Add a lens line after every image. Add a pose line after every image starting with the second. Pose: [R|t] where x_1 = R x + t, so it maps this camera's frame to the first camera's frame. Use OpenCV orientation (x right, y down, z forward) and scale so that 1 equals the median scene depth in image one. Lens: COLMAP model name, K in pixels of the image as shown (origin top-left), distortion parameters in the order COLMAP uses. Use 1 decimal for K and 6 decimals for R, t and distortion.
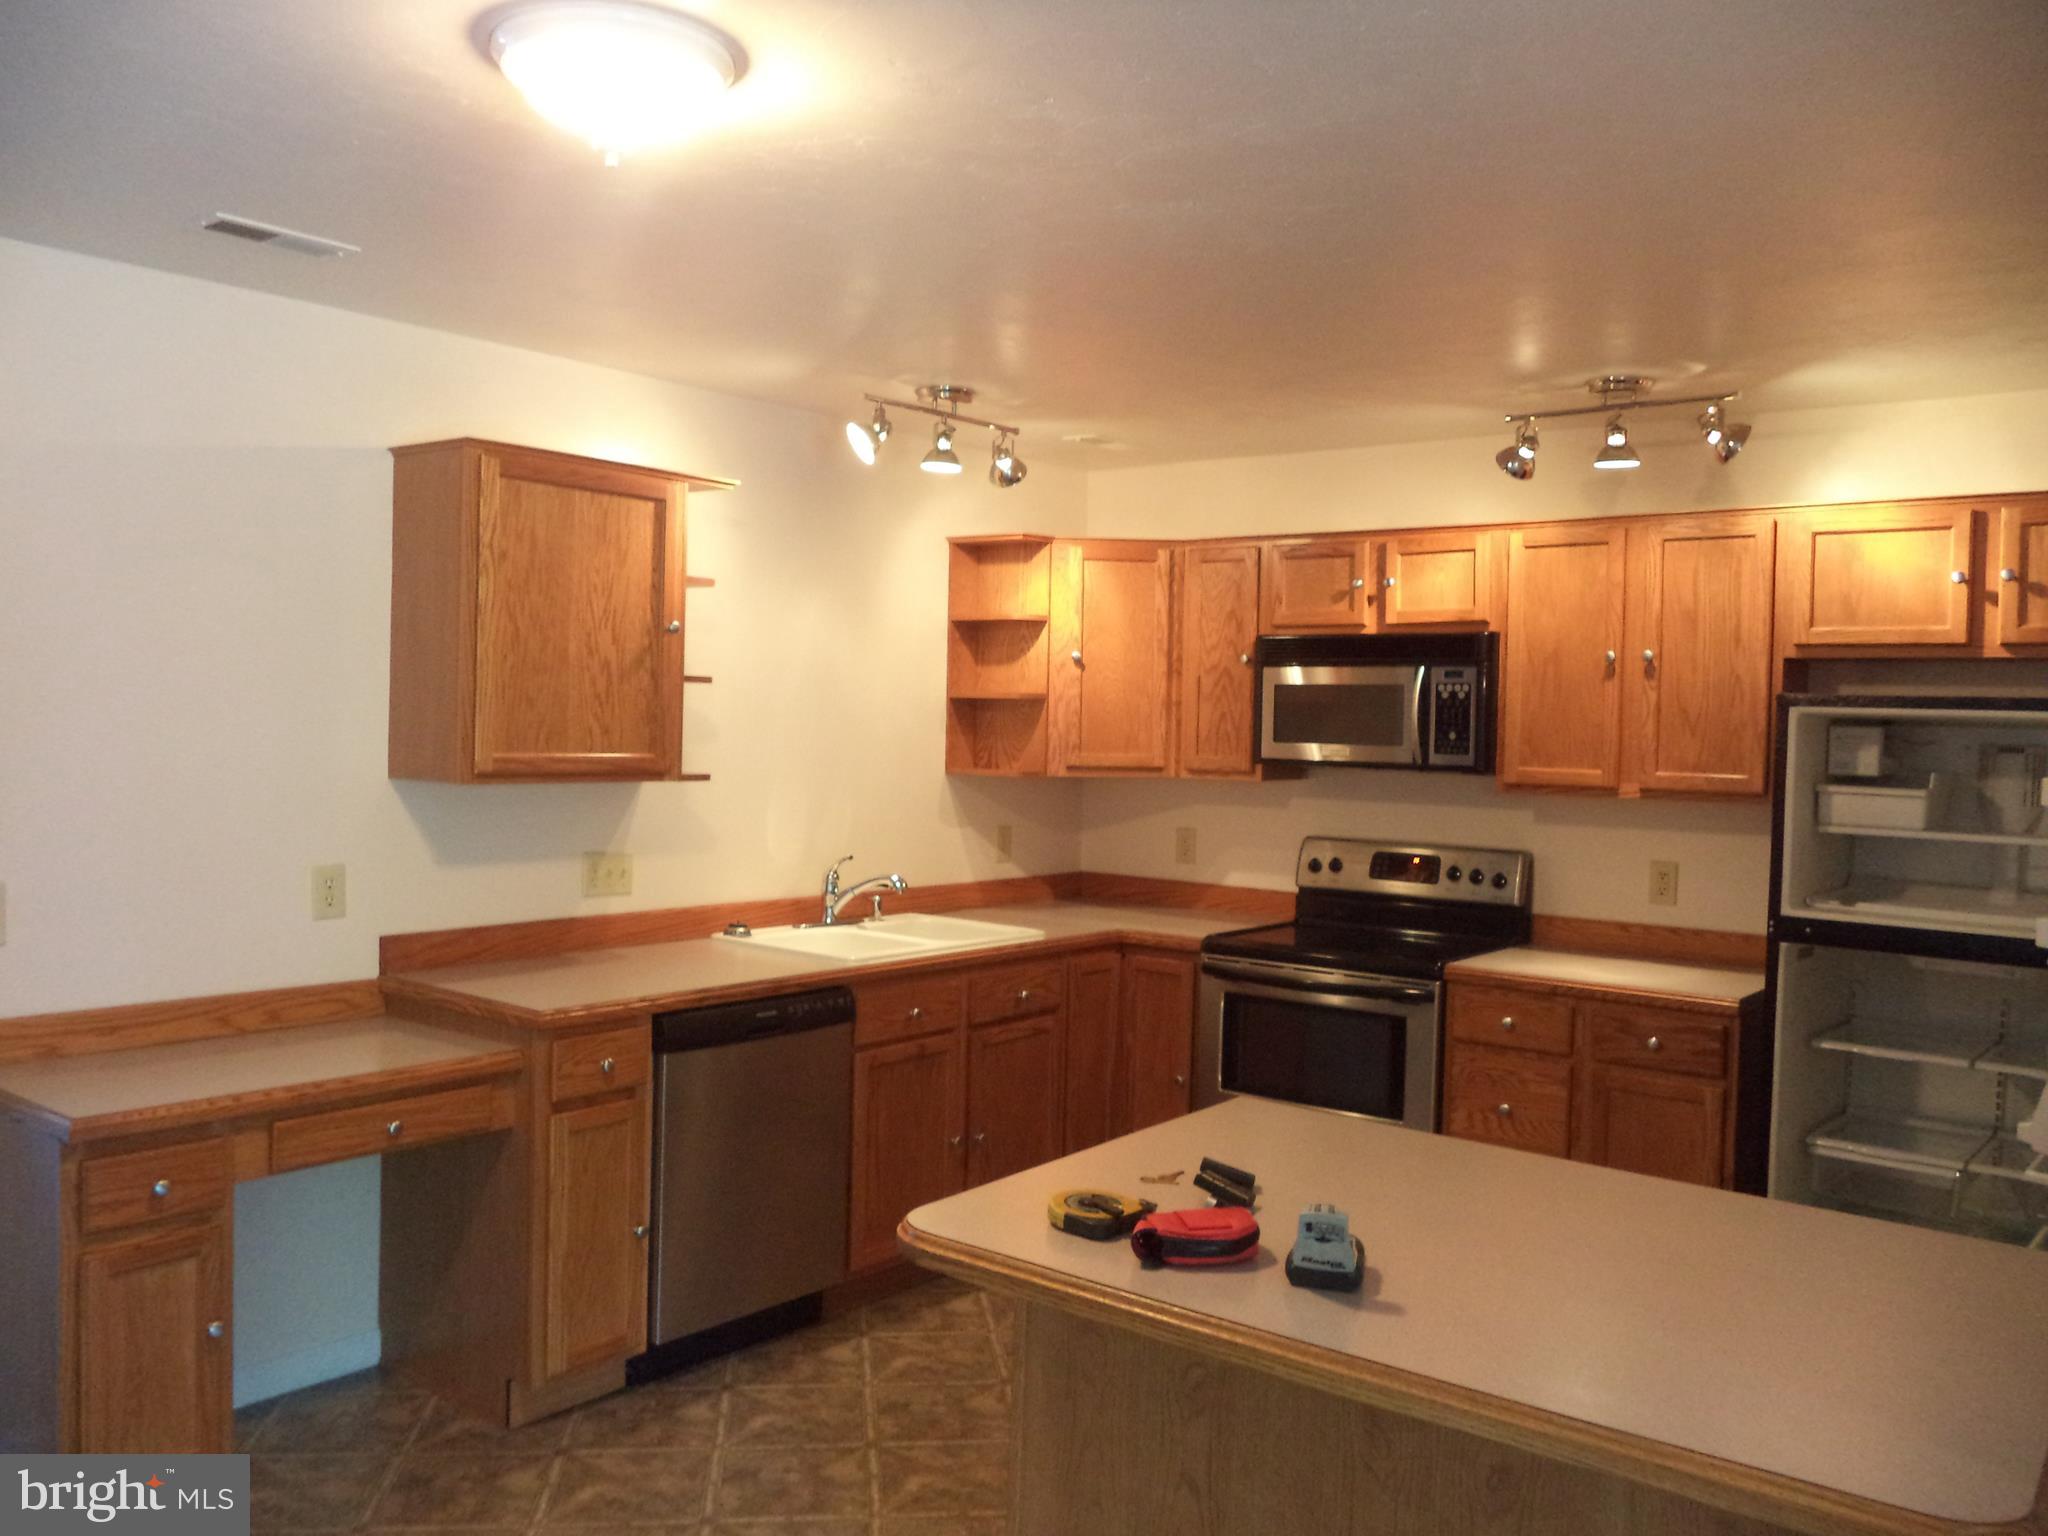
lens RADIAL K [[1667.2, 0, 1024.0], [0, 1667.2, 768.0], [0, 0, 1]] dist [-0.007639, -0.017527]
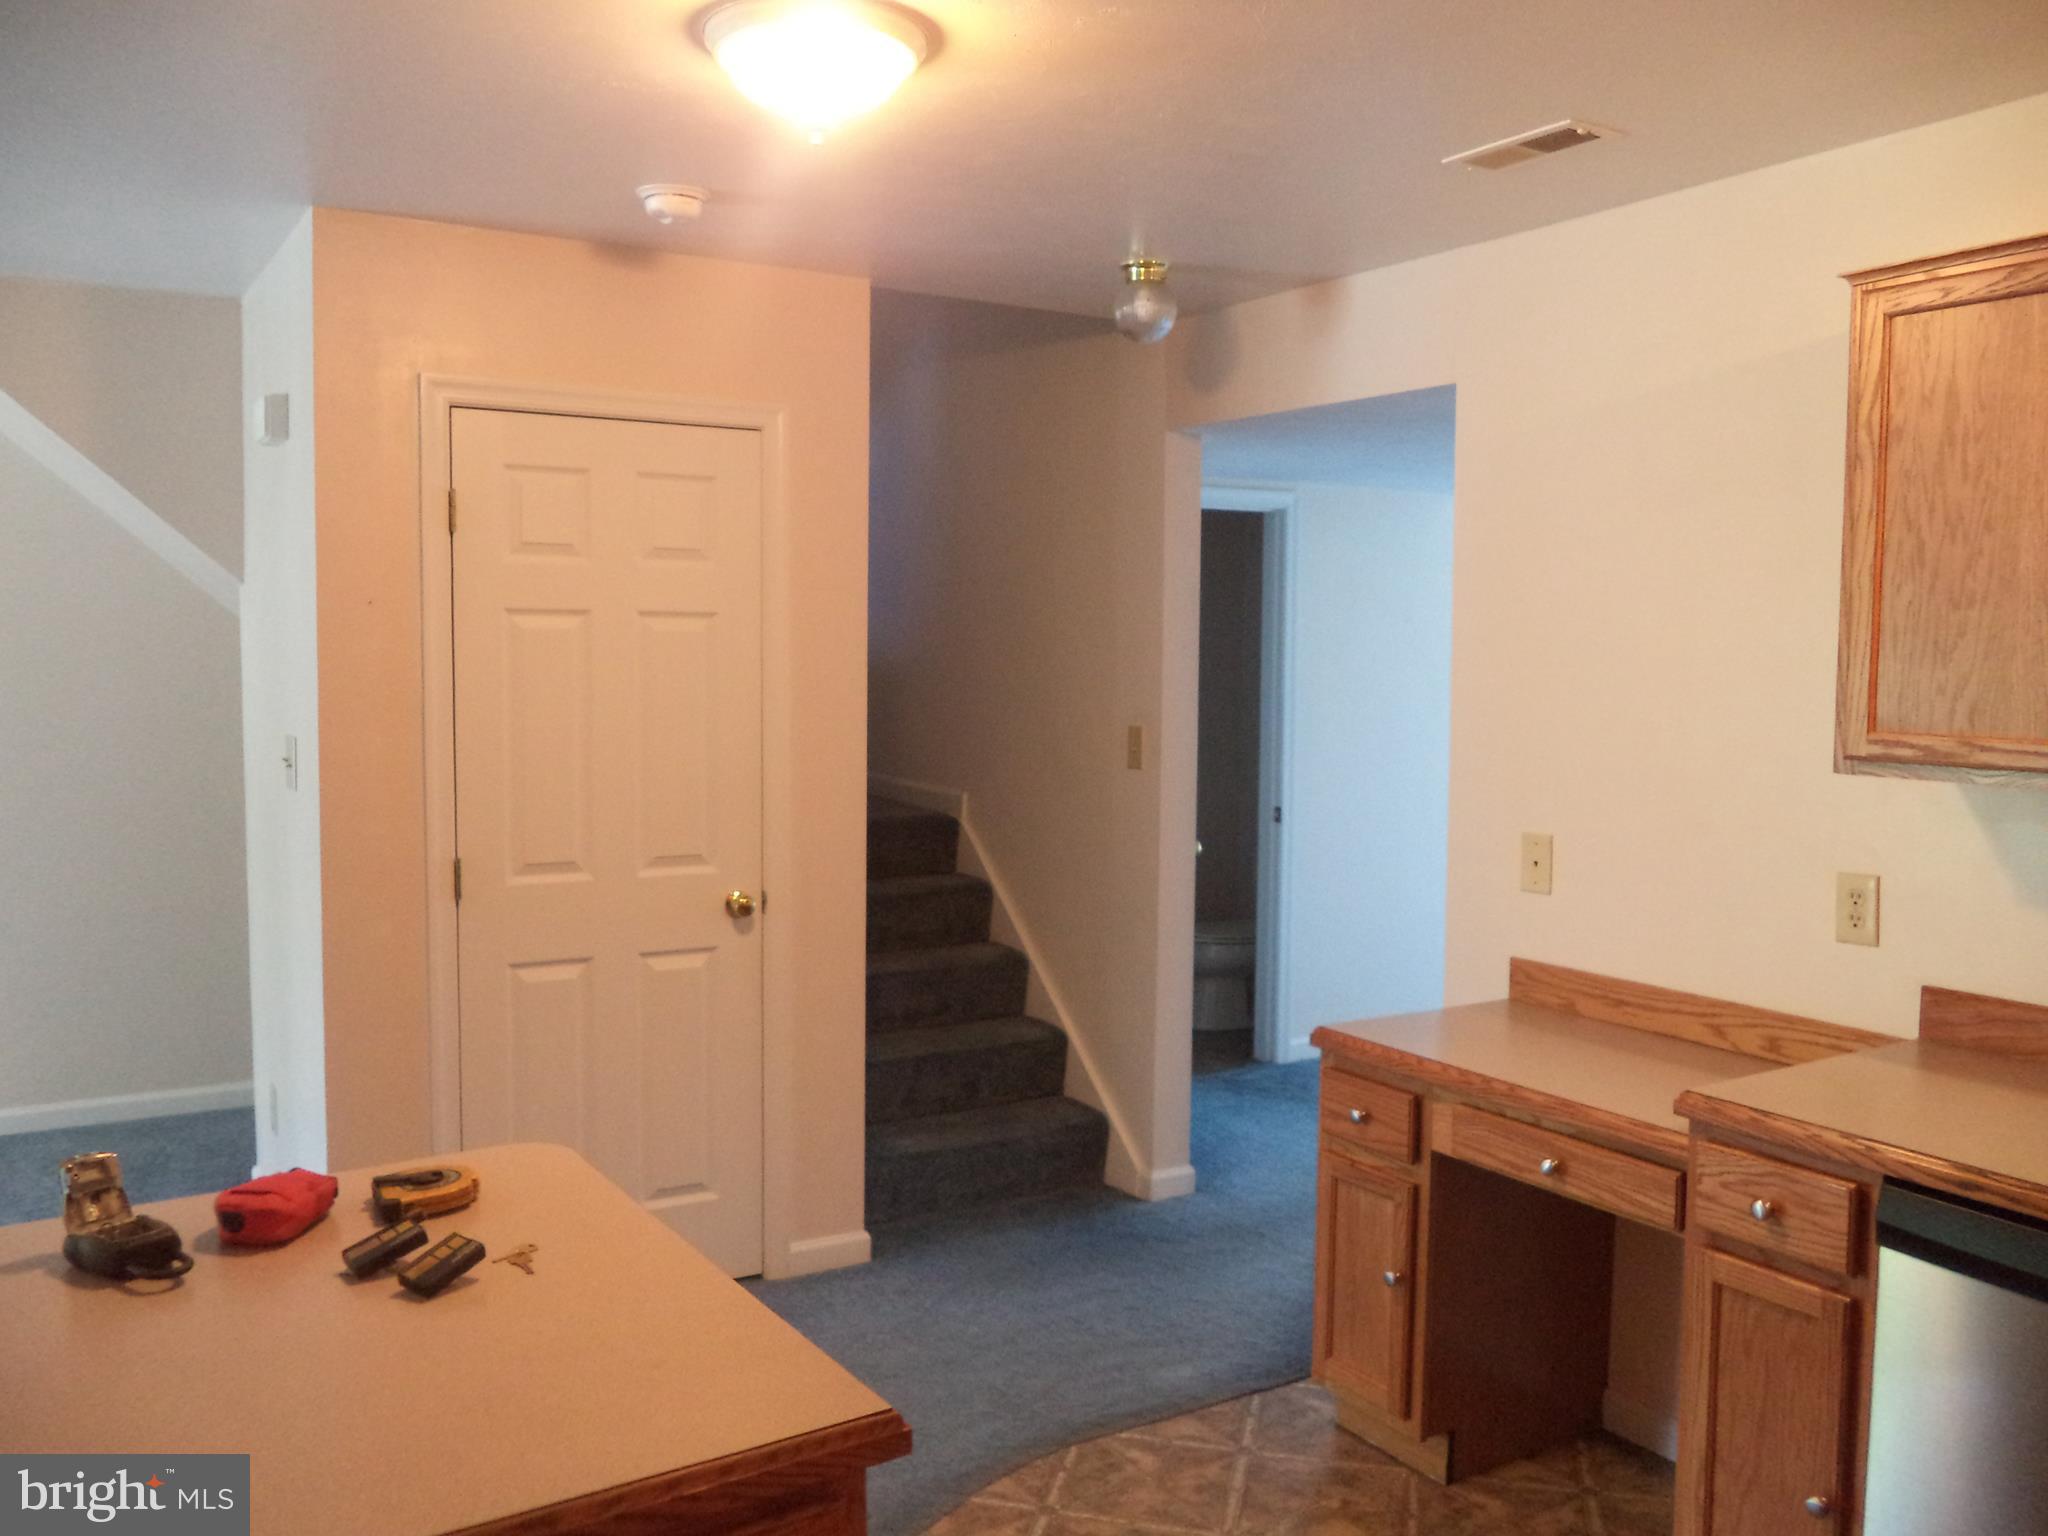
lens RADIAL K [[1662.6, 0, 1024.0], [0, 1662.6, 768.0], [0, 0, 1]] dist [-0.023897, -0.019570]
pose [[-0.342541, 0.035323, -0.938838, 0.397805], [-0.044229, 0.997579, 0.053670, -0.013324], [0.938461, 0.059908, -0.340150, 0.835146]]
